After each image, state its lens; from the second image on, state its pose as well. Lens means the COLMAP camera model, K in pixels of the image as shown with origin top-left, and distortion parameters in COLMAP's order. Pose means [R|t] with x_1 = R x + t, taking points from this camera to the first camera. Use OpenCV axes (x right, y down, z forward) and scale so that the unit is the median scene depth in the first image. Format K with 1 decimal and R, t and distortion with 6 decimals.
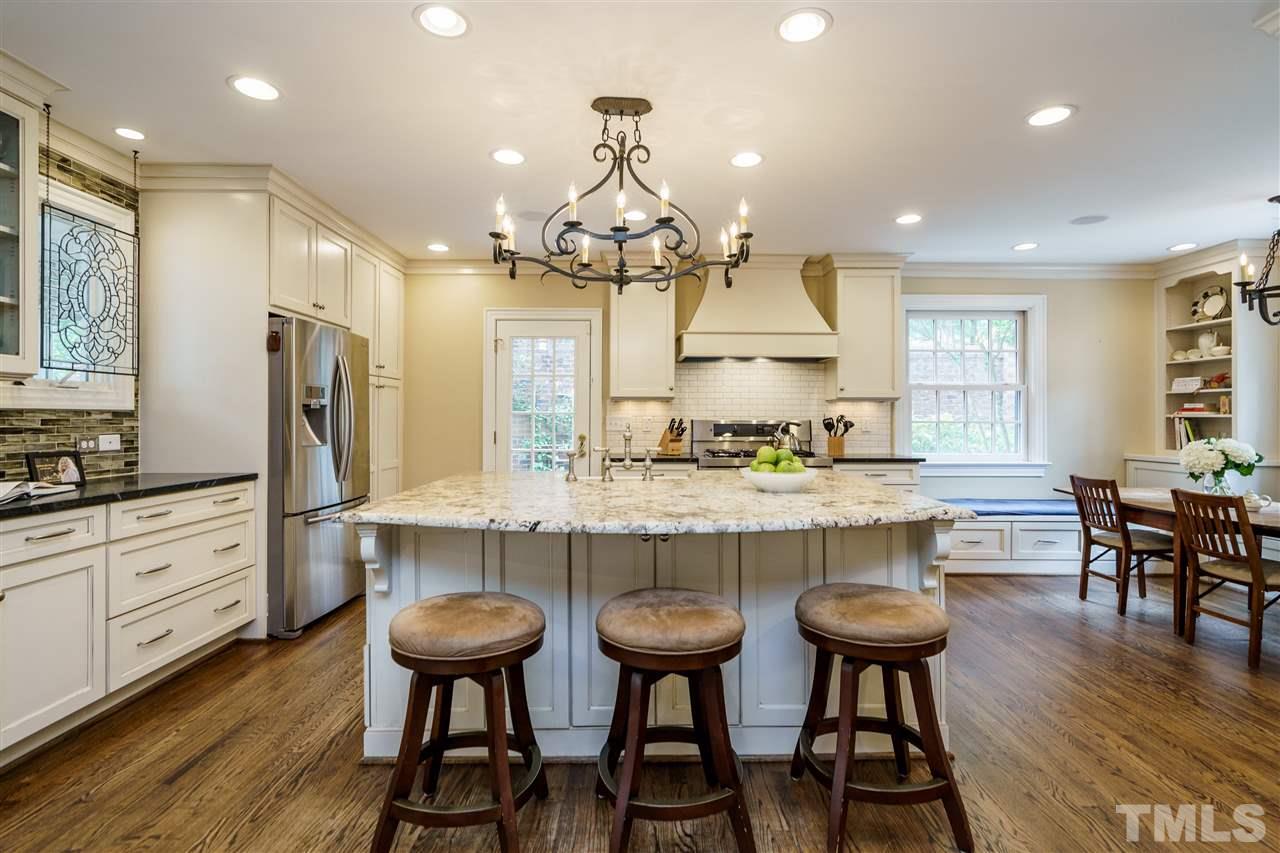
lens RADIAL K [[592.7, 0, 640.3], [0, 592.7, 419.8], [0, 0, 1]] dist [0.005461, 0.000046]
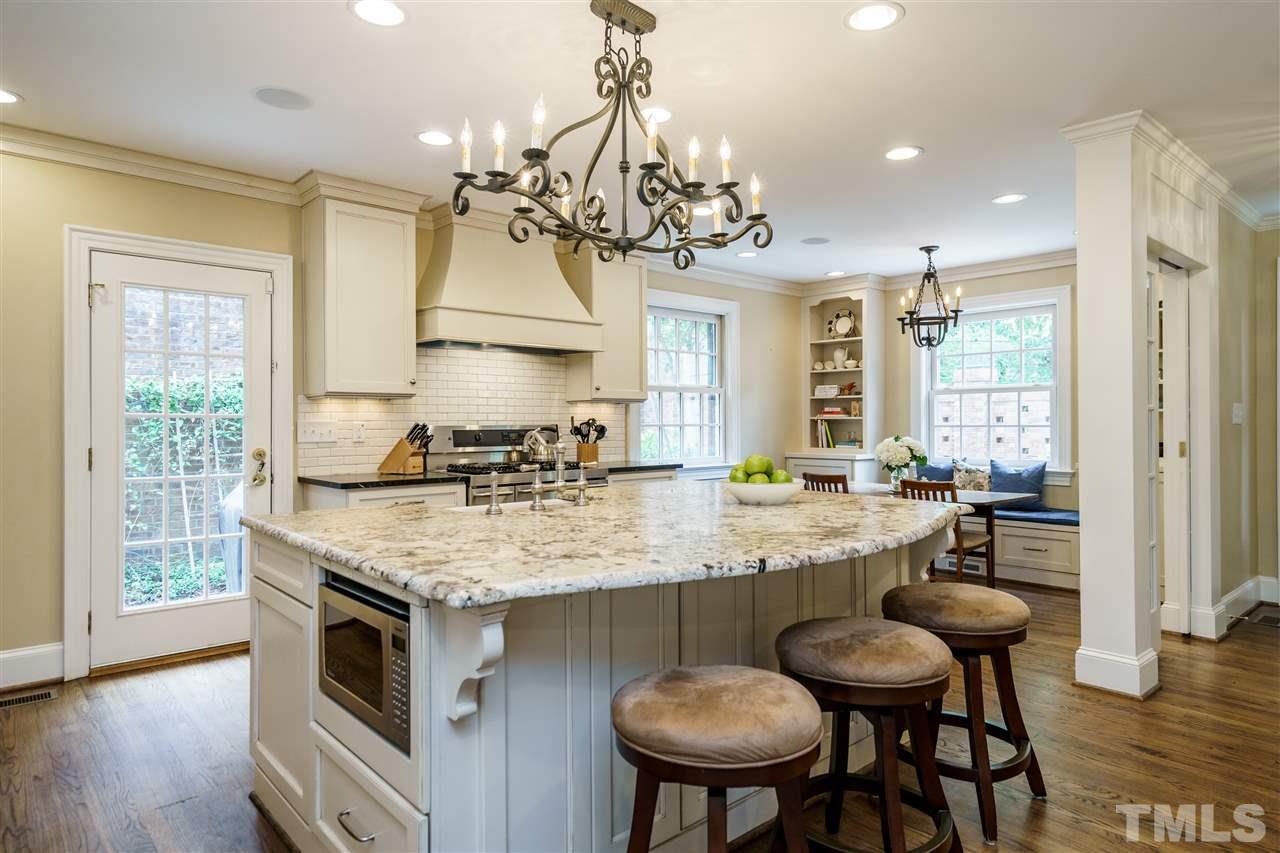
lens RADIAL K [[748.3, 0, 637.5], [0, 748.3, 424.3], [0, 0, 1]] dist [0.024214, 0.001782]
pose [[0.759946, -0.008059, 0.649936, -0.324065], [0.007150, 0.999966, 0.004039, -0.003211], [-0.649947, 0.001577, 0.759978, 0.125803]]
